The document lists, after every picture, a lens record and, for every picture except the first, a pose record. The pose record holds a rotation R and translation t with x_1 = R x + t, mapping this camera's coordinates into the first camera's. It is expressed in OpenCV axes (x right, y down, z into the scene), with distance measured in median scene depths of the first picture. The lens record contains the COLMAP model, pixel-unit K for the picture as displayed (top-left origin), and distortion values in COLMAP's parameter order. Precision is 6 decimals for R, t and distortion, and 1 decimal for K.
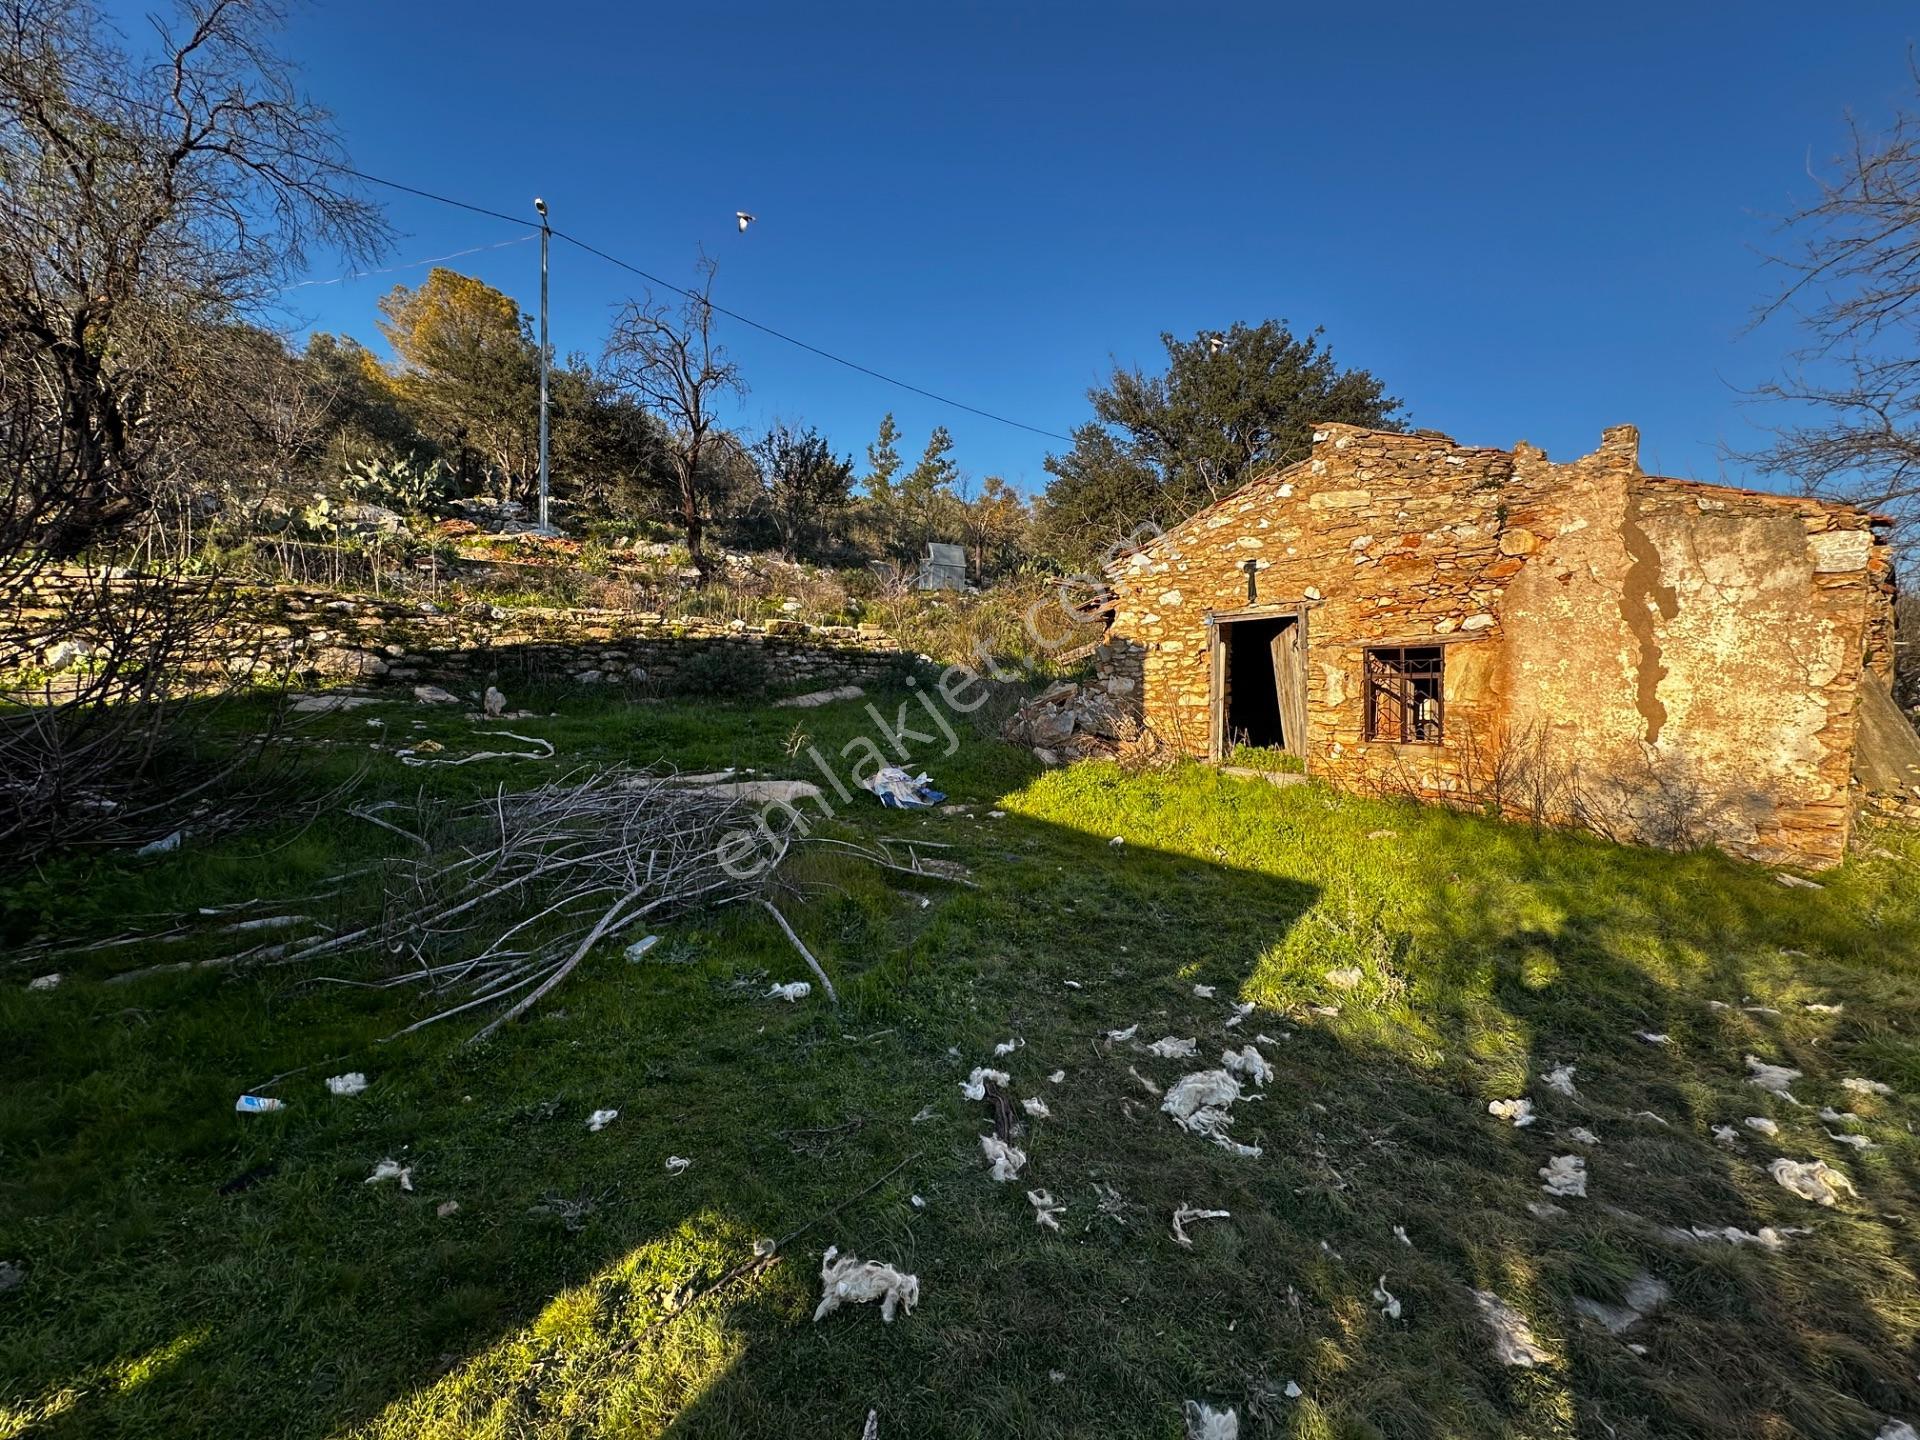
lens RADIAL K [[761.1, 0, 958.2], [0, 761.1, 722.3], [0, 0, 1]] dist [-0.002786, 0.000421]
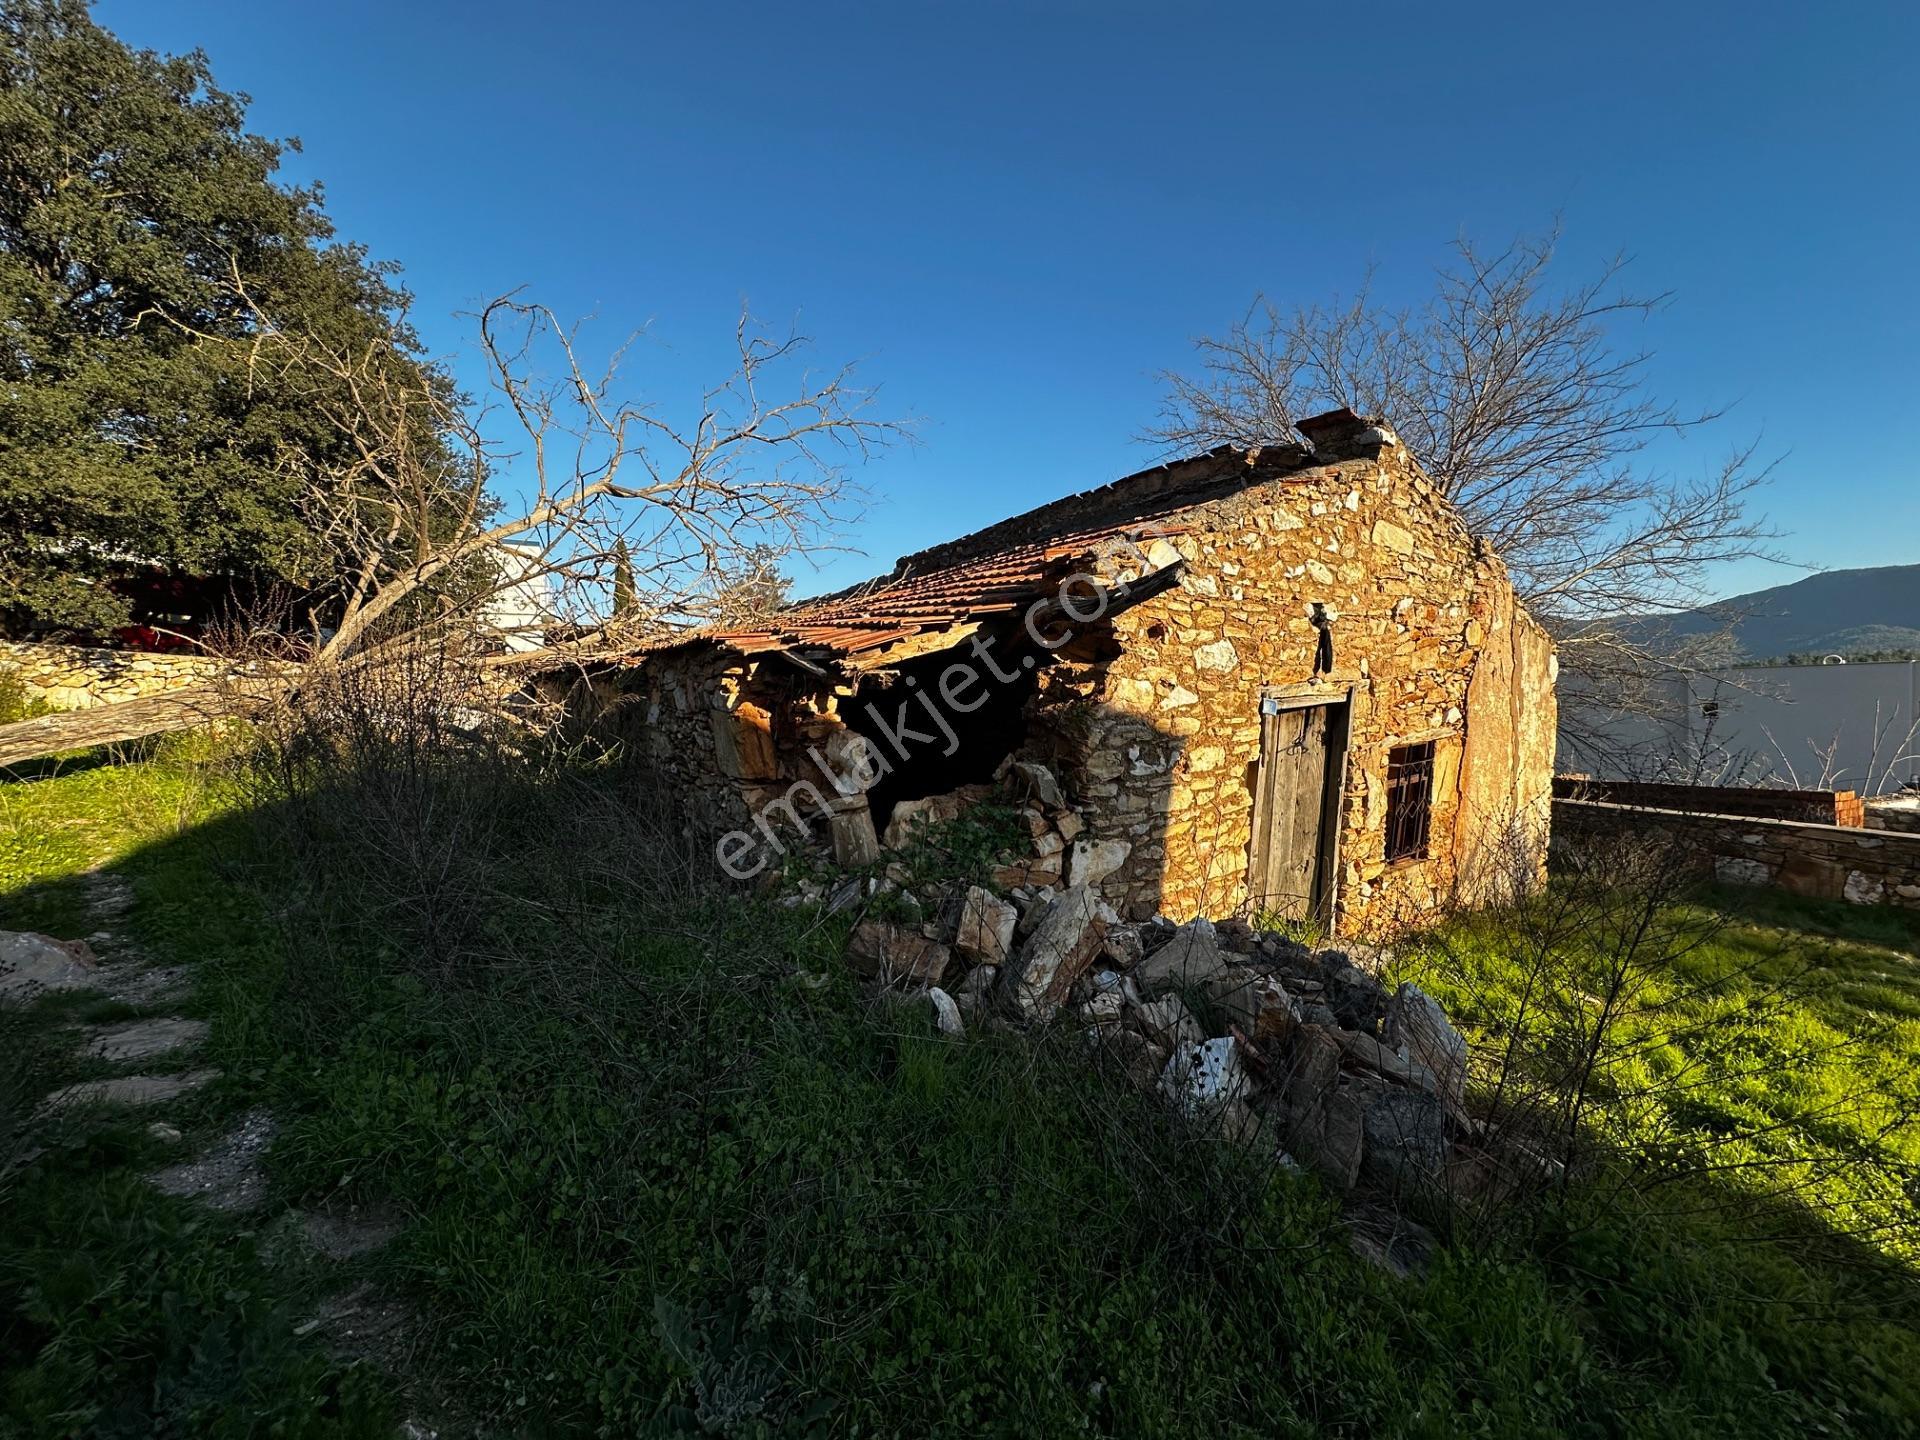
lens RADIAL K [[761.1, 0, 959.7], [0, 761.1, 722.8], [0, 0, 1]] dist [-0.002786, 0.000421]
pose [[0.089944, -0.057984, 0.994257, -0.240320], [0.071713, 0.996090, 0.051604, -0.193306], [-0.993362, 0.066660, 0.093751, 1.367363]]
